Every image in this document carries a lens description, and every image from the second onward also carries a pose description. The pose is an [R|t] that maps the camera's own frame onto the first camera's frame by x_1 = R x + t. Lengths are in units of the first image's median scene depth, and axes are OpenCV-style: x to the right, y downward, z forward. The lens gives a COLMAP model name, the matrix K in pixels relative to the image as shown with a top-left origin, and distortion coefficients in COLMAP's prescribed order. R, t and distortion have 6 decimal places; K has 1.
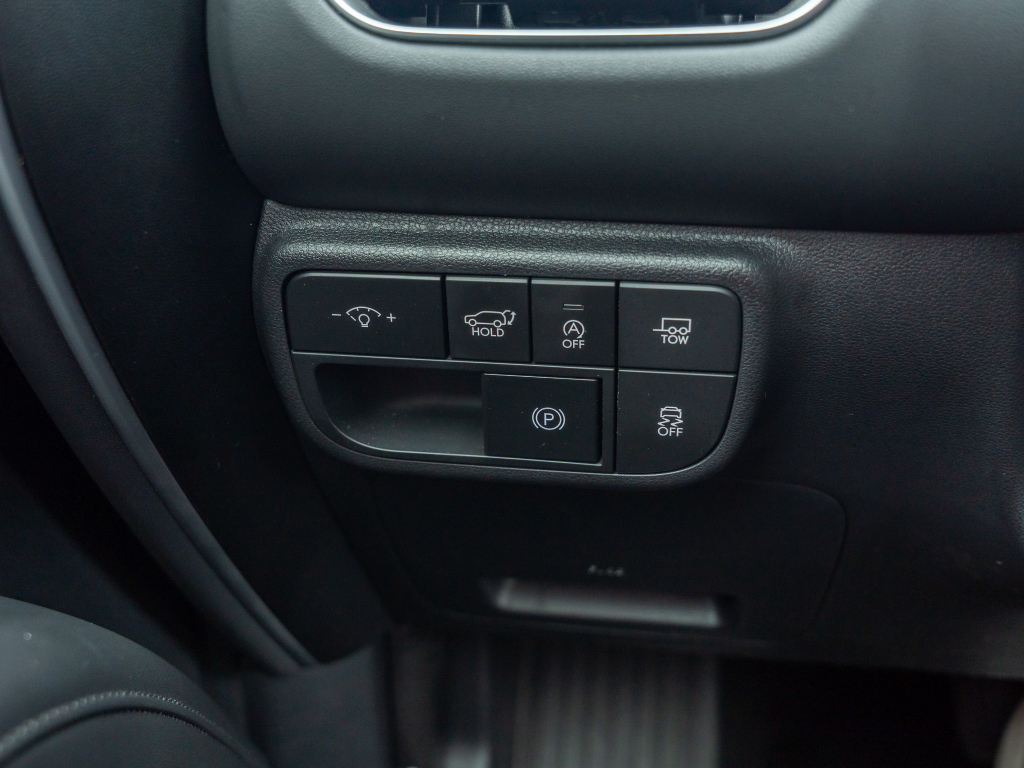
lens RADIAL K [[1216.4, 0, 512.0], [0, 1216.4, 384.0], [0, 0, 1]] dist [0.028879, -0.005474]
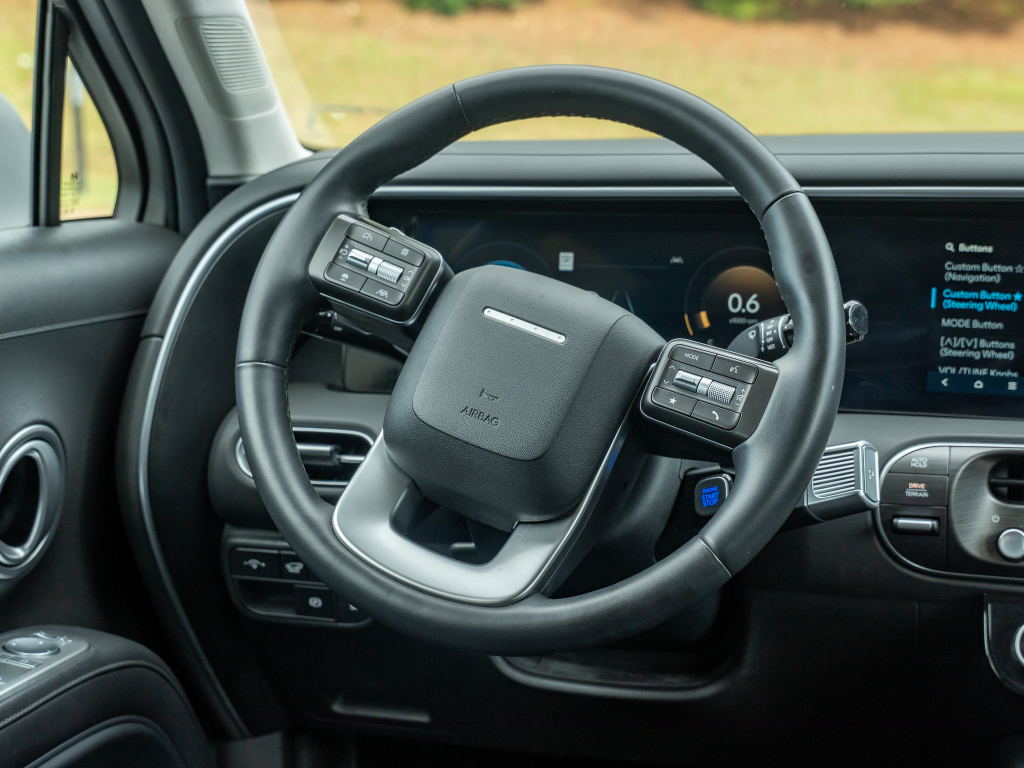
lens RADIAL K [[1961.0, 0, 512.0], [0, 1961.0, 384.0], [0, 0, 1]] dist [-0.030835, 0.024763]
pose [[0.987468, 0.029689, -0.155001, 1.175228], [-0.060043, 0.978962, -0.195008, 0.392754], [0.145950, 0.201871, 0.968476, -3.468987]]
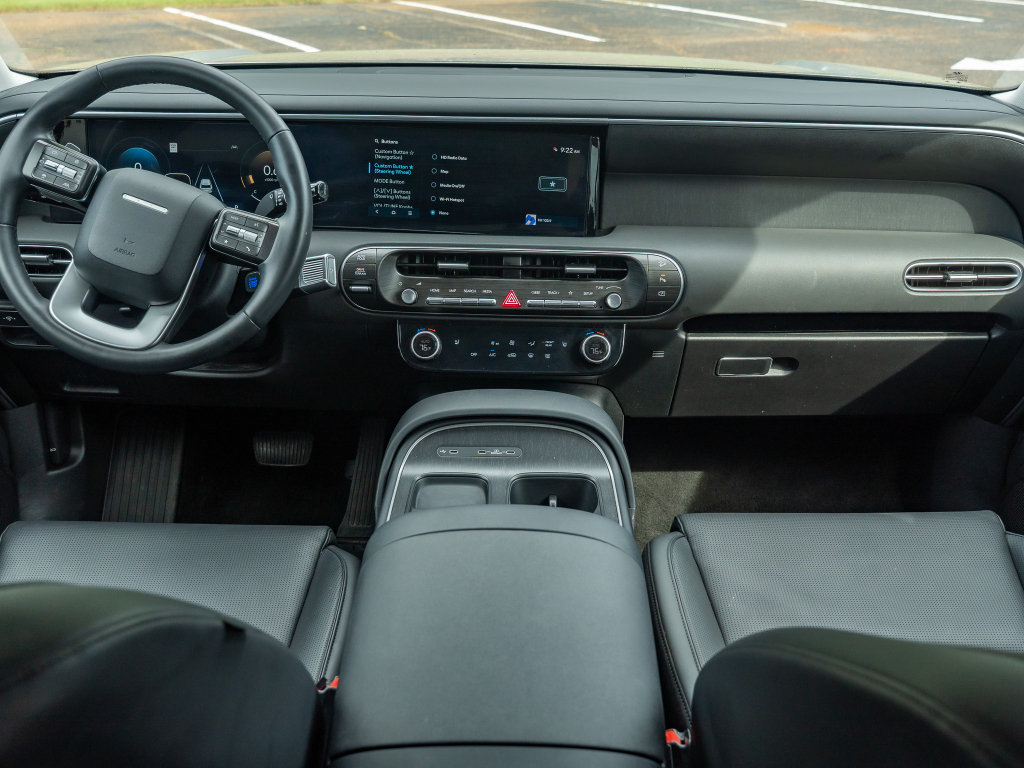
lens RADIAL K [[1216.4, 0, 512.0], [0, 1216.4, 384.0], [0, 0, 1]] dist [0.028879, -0.005474]
pose [[0.994910, -0.008229, 0.100430, 1.492698], [0.007056, 0.999903, 0.012025, 0.177861], [-0.100519, -0.011255, 0.994871, -4.448394]]
